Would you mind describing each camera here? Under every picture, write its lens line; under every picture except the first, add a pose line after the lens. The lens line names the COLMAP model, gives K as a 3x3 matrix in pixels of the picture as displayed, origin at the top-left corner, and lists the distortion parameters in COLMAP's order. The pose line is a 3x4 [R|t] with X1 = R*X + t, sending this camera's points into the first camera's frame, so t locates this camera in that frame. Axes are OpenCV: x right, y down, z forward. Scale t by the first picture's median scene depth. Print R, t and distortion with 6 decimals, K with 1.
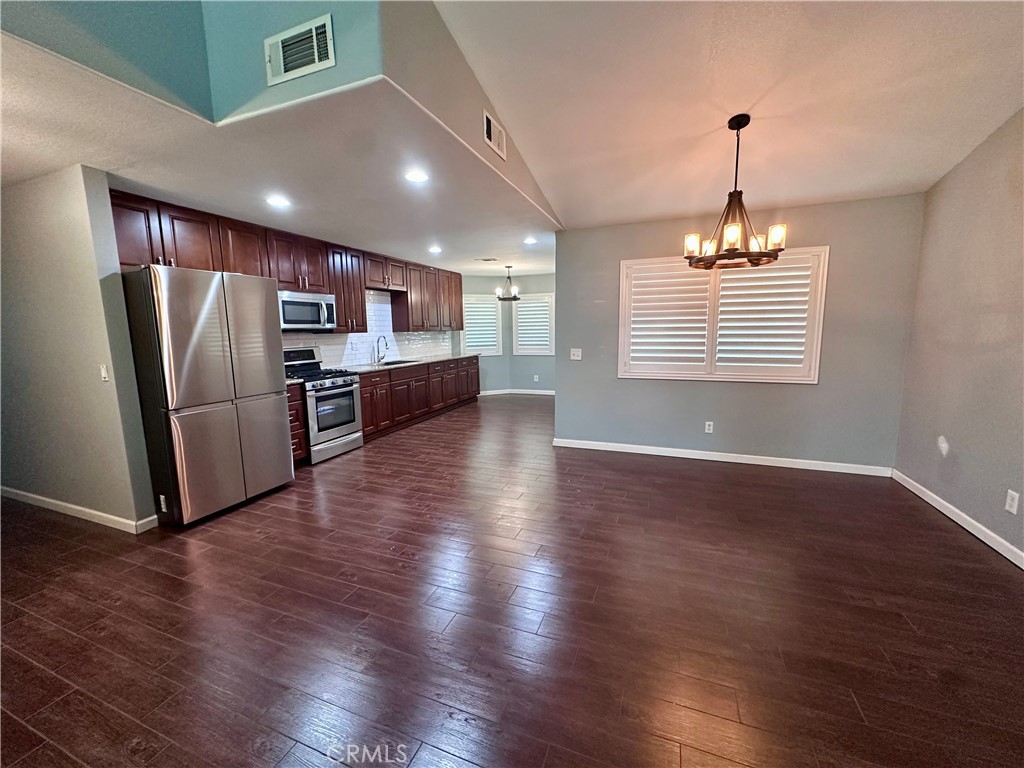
lens RADIAL K [[409.1, 0, 518.1], [0, 409.1, 382.9], [0, 0, 1]] dist [-0.001950, -0.000960]
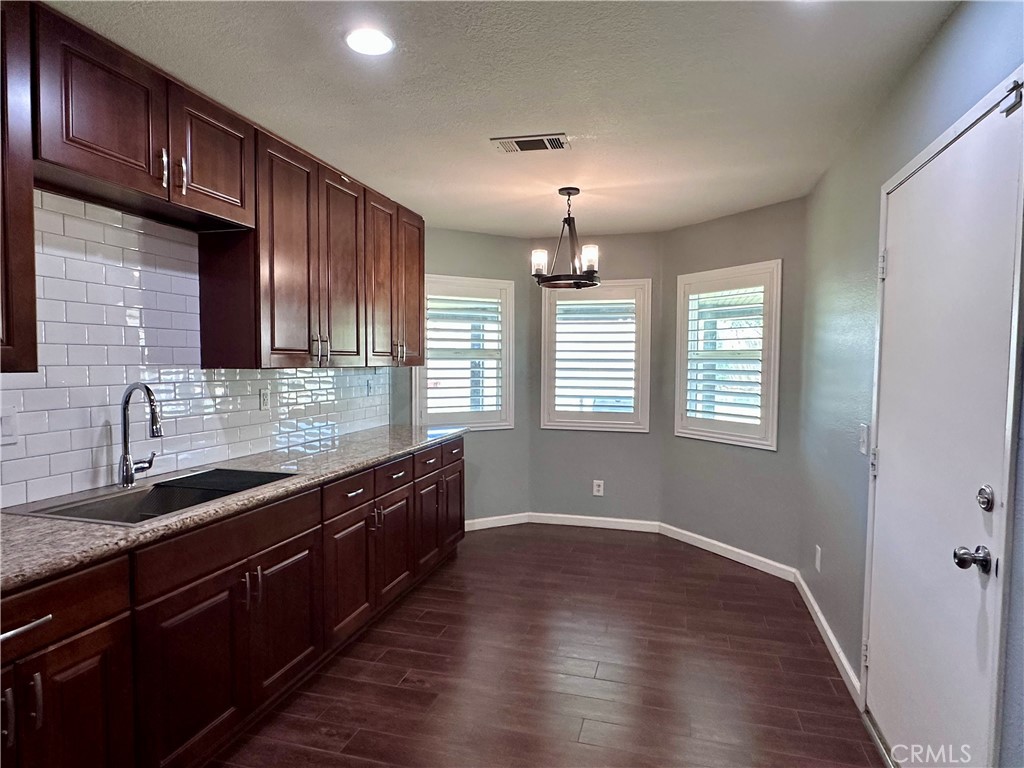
lens RADIAL K [[594.8, 0, 516.3], [0, 594.8, 391.5], [0, 0, 1]] dist [0.017117, 0.002489]
pose [[0.995699, 0.019825, 0.090506, -0.164437], [-0.012260, 0.996441, -0.083397, -0.102592], [-0.091838, 0.081929, 0.992398, 0.755689]]
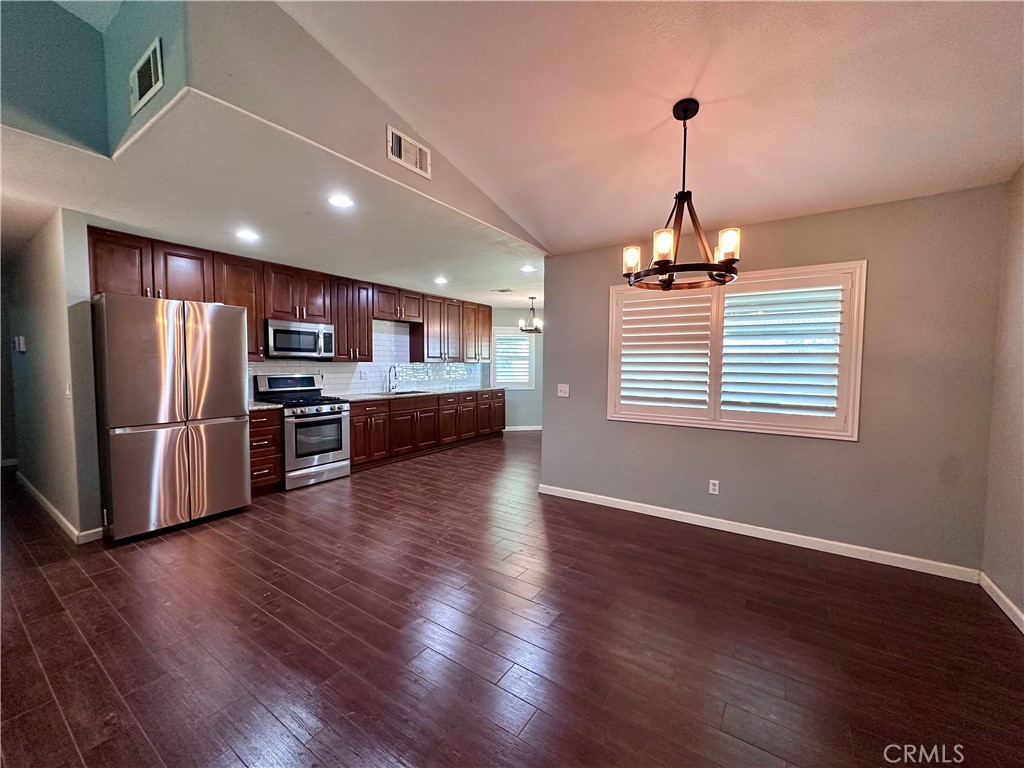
lens RADIAL K [[409.1, 0, 514.8], [0, 409.1, 382.4], [0, 0, 1]] dist [-0.001950, -0.000960]
pose [[0.975810, 0.031222, -0.216378, 0.225481], [-0.049584, 0.995564, -0.079959, -0.010855], [0.212921, 0.088753, 0.973030, 0.105653]]
